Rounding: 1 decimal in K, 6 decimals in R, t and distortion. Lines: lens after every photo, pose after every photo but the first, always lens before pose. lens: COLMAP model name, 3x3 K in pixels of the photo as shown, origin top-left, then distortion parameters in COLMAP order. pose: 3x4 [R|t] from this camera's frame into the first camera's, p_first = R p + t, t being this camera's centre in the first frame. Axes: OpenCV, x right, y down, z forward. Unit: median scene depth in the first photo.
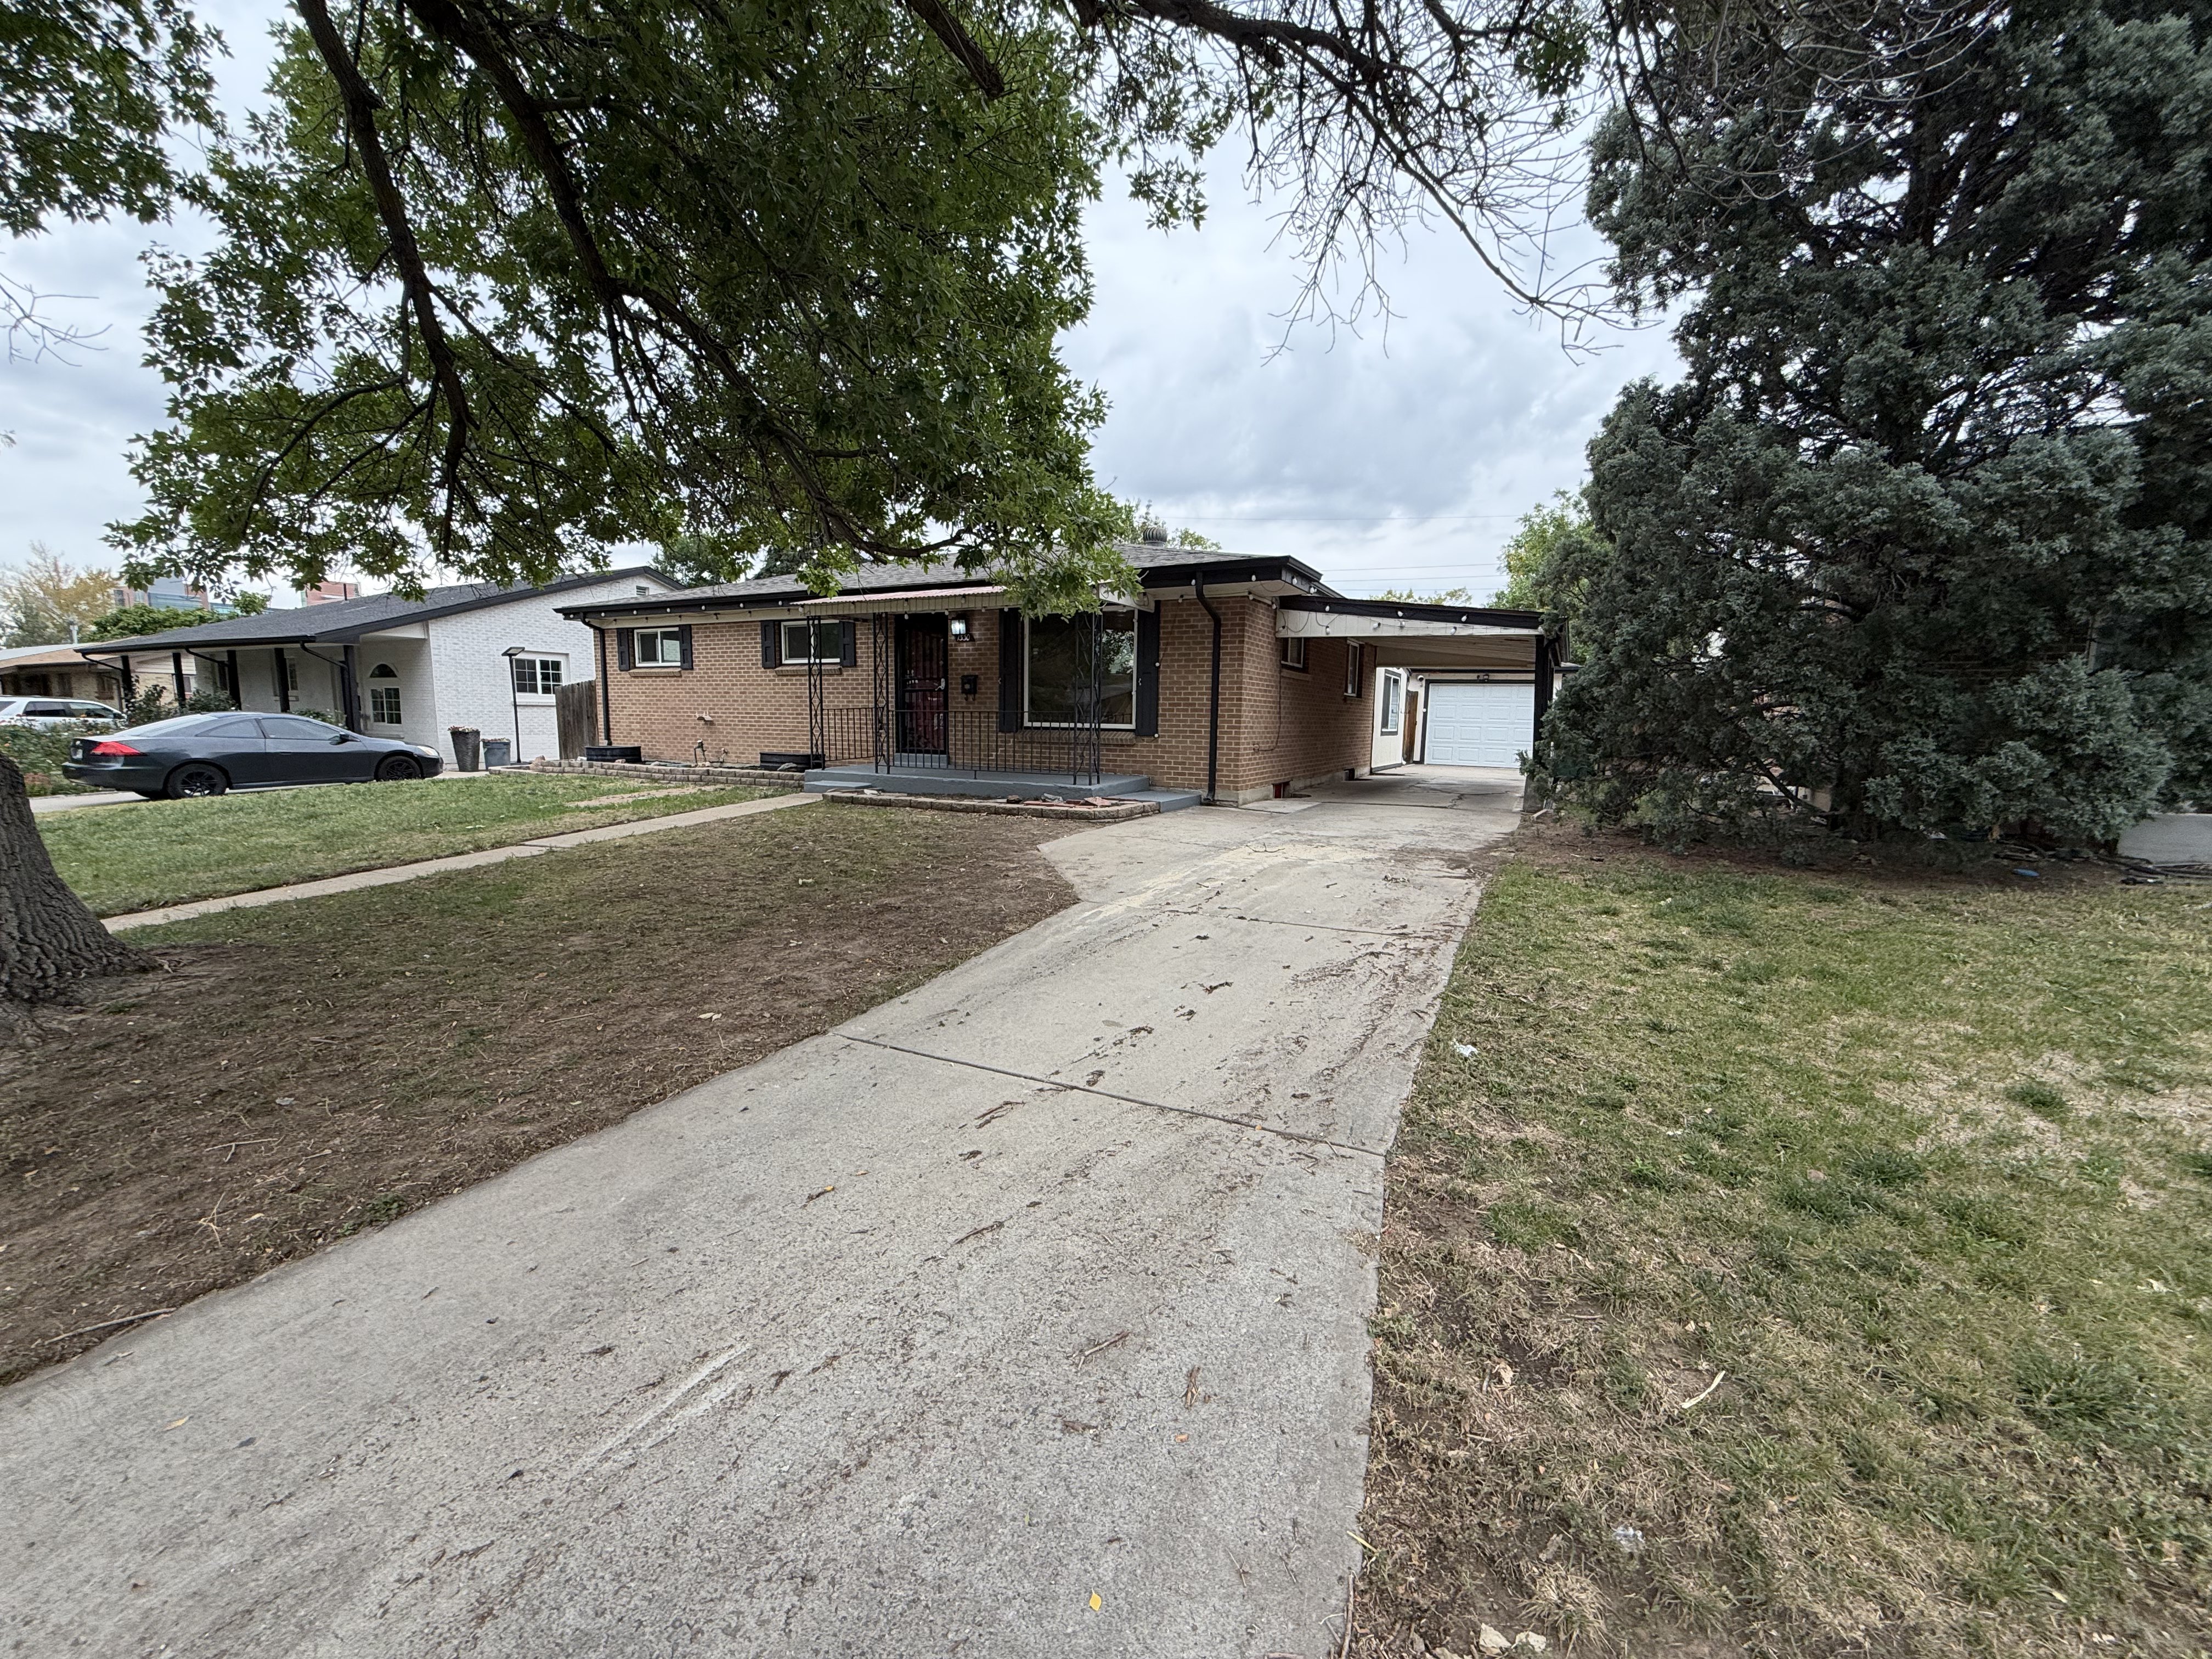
lens RADIAL K [[874.4, 0, 1106.0], [0, 874.4, 829.5], [0, 0, 1]] dist [0.000456, -0.000094]
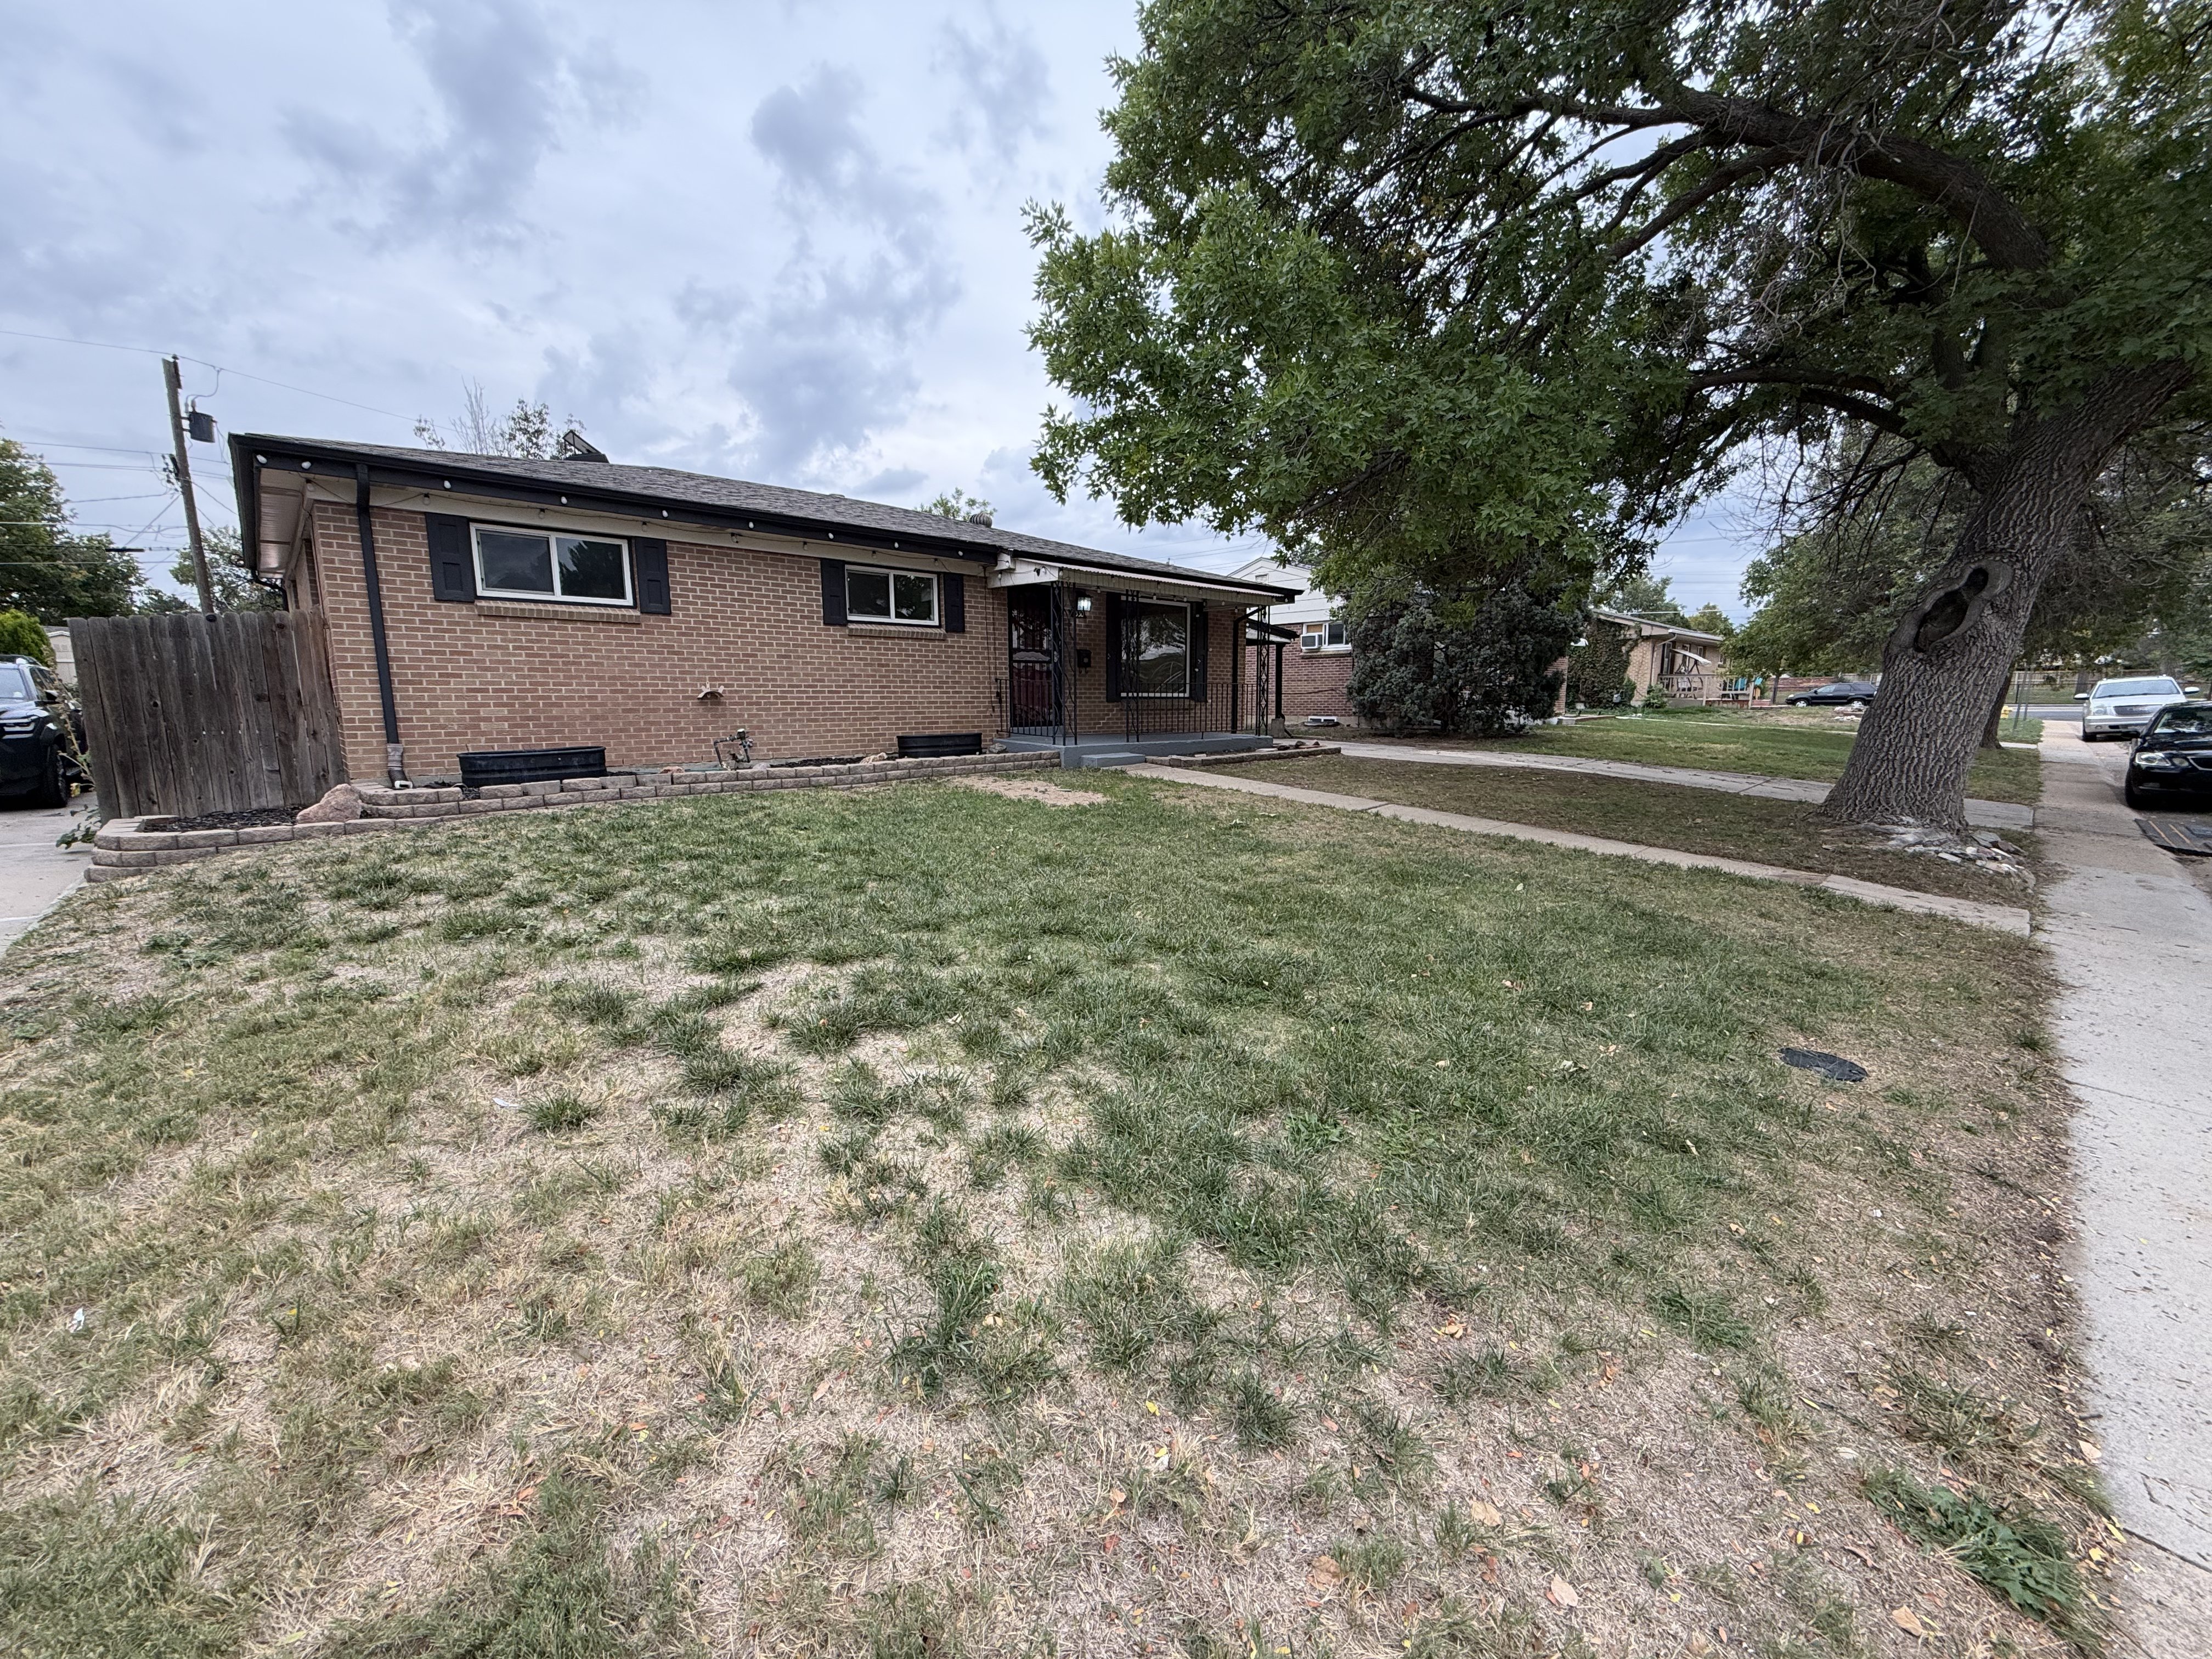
lens RADIAL K [[874.4, 0, 1106.0], [0, 874.4, 829.5], [0, 0, 1]] dist [0.000456, -0.000094]
pose [[0.320376, -0.159123, 0.933831, -1.037138], [0.121052, 0.984586, 0.126241, -0.079056], [-0.939524, 0.072597, 0.334699, 0.548296]]
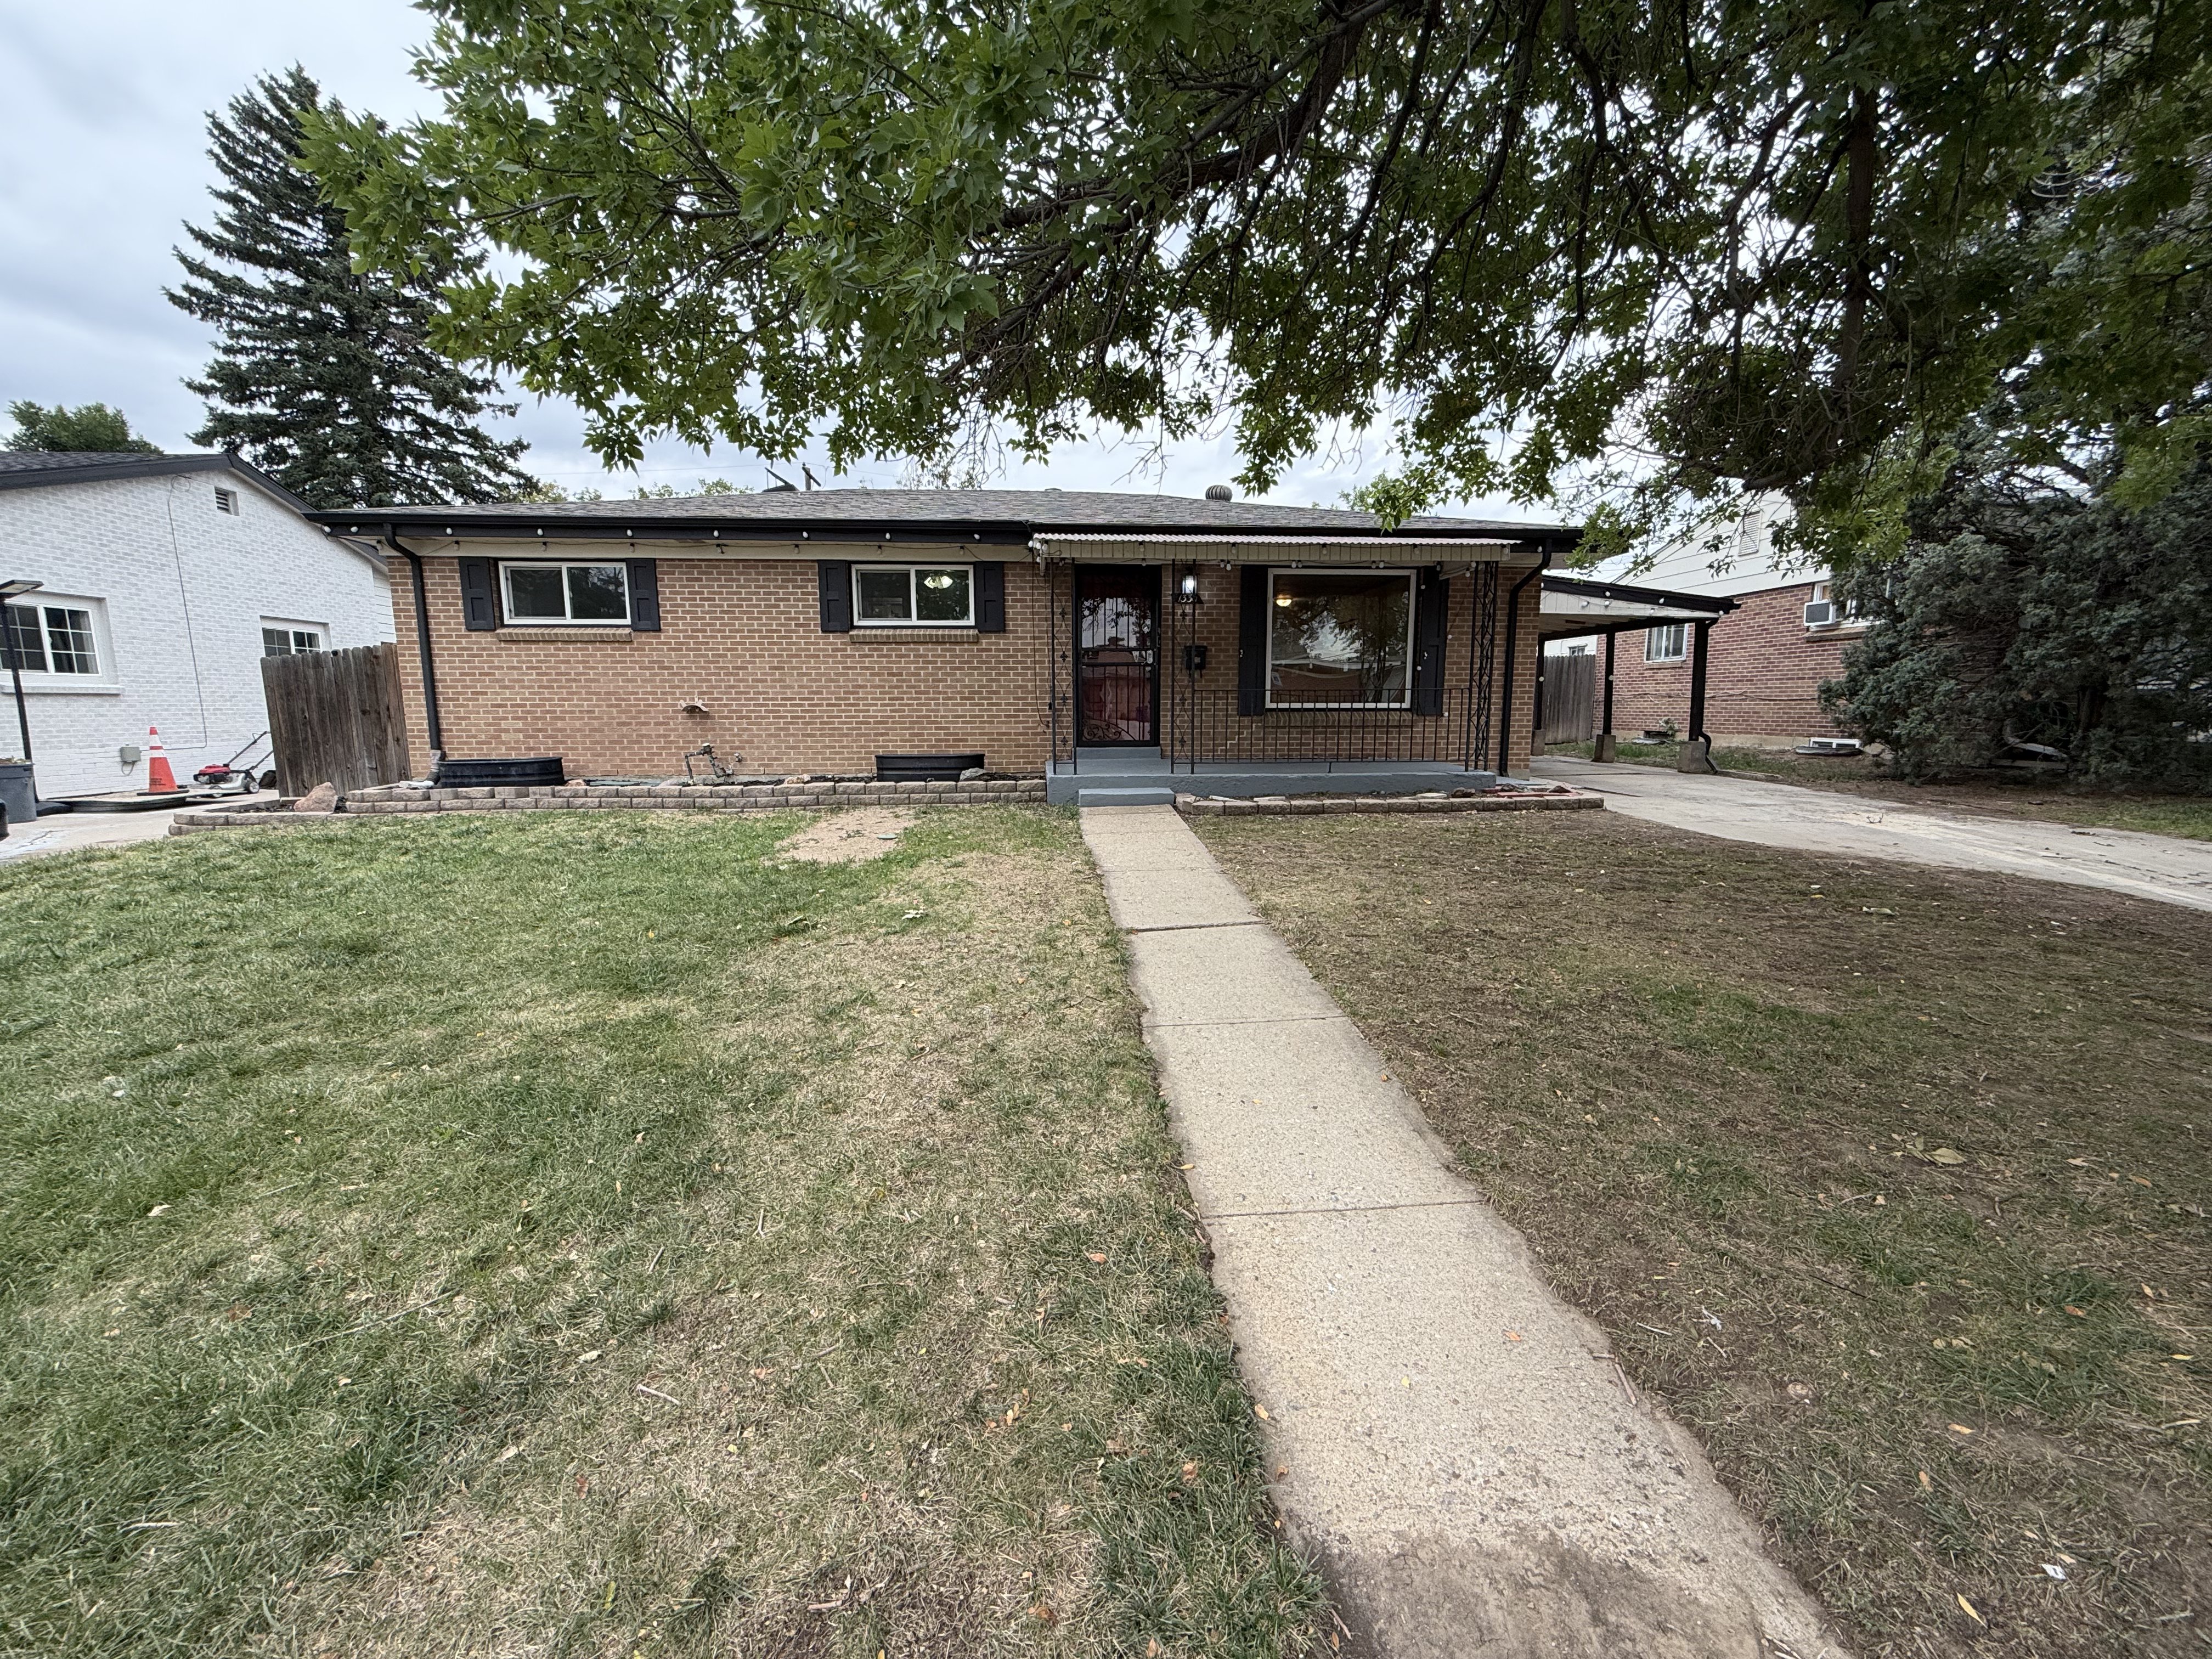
lens RADIAL K [[874.4, 0, 1106.0], [0, 874.4, 829.5], [0, 0, 1]] dist [0.000456, -0.000094]
pose [[0.852550, -0.090859, 0.514687, -0.570283], [0.081301, 0.995841, 0.041126, -0.042172], [-0.516283, 0.006782, 0.856391, 0.310845]]
